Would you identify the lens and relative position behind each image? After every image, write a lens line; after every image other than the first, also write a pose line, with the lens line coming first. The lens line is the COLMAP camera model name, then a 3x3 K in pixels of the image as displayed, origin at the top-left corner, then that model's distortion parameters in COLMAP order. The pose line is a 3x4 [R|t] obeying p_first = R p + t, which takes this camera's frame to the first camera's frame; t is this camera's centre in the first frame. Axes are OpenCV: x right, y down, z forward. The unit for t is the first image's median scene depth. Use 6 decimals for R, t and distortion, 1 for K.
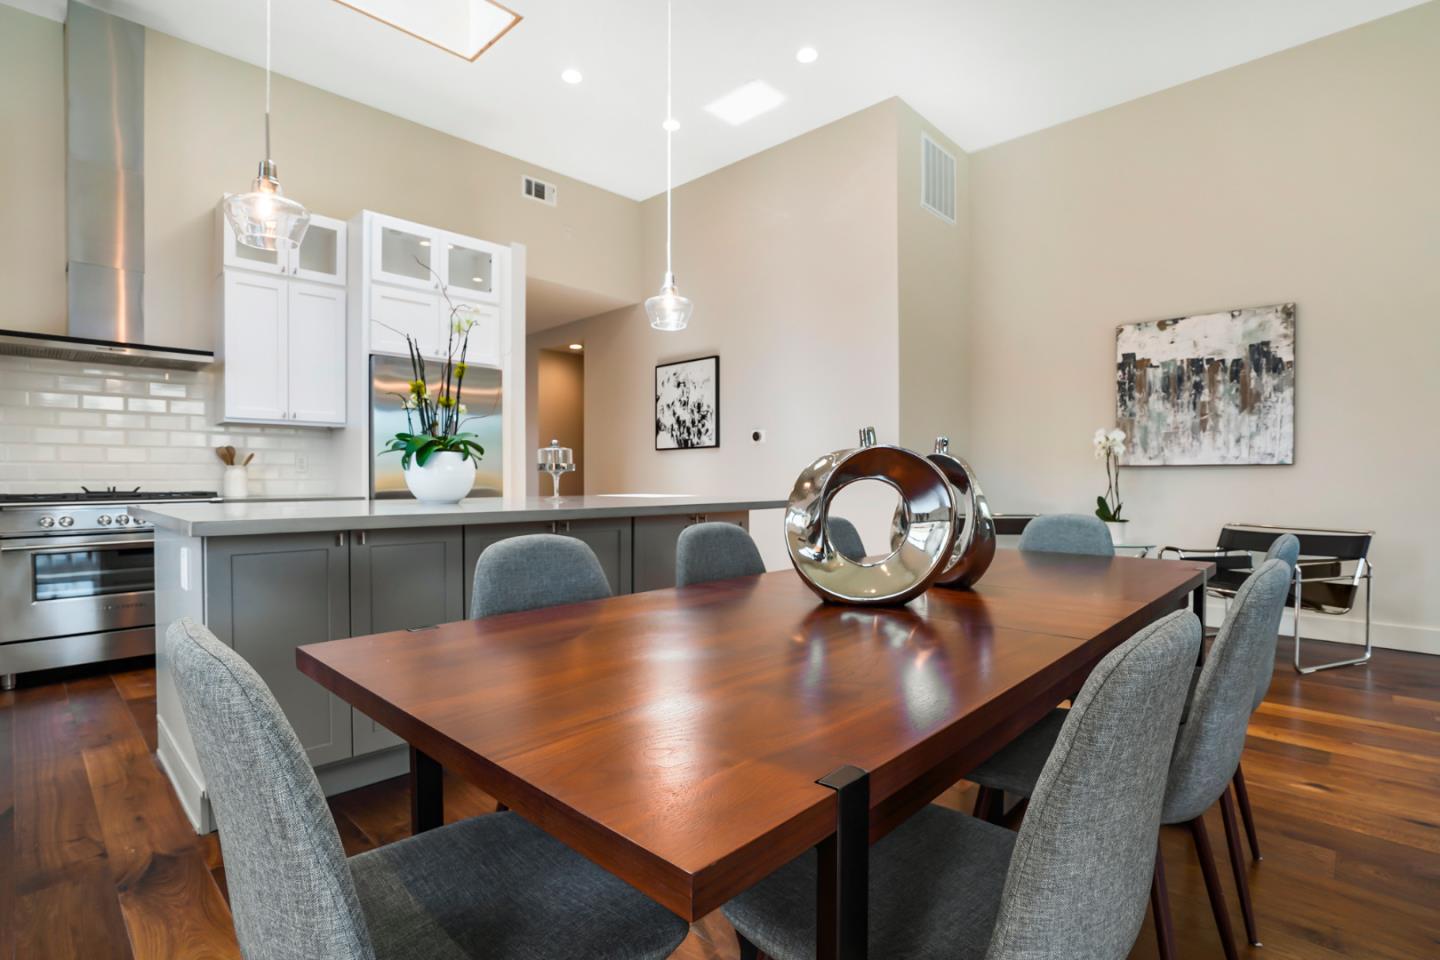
lens RADIAL K [[698.6, 0, 718.8], [0, 698.6, 485.7], [0, 0, 1]] dist [-0.054491, 0.022626]
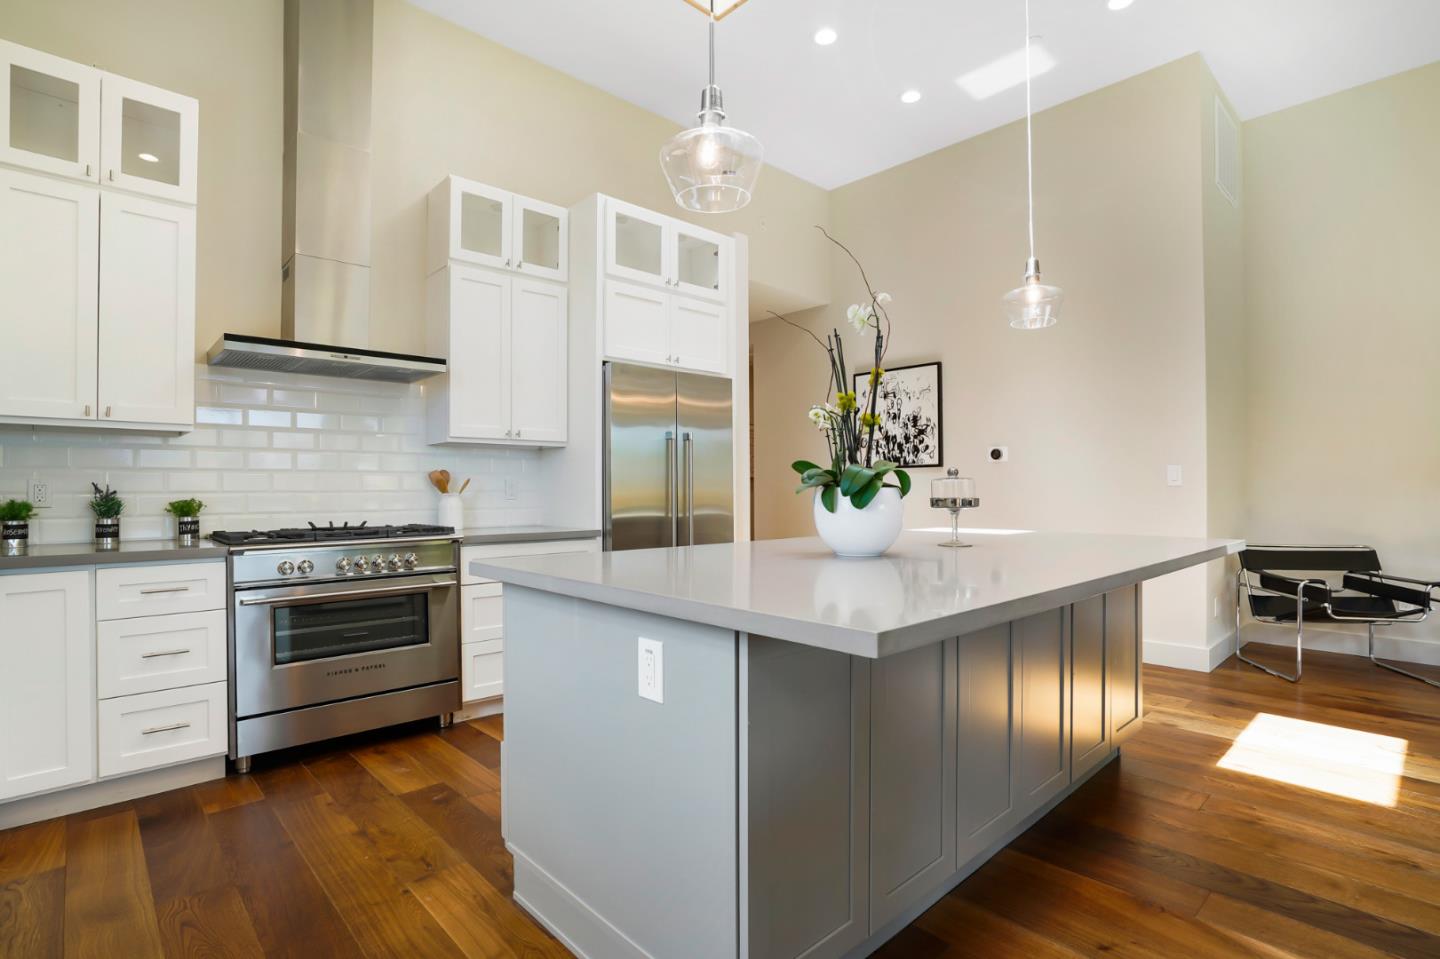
lens RADIAL K [[708.7, 0, 719.2], [0, 708.7, 487.7], [0, 0, 1]] dist [-0.060762, 0.030879]
pose [[0.998220, -0.000767, -0.059633, -0.292319], [0.000041, 0.999926, -0.012180, -0.022756], [0.059638, 0.012156, 0.998146, 0.132298]]
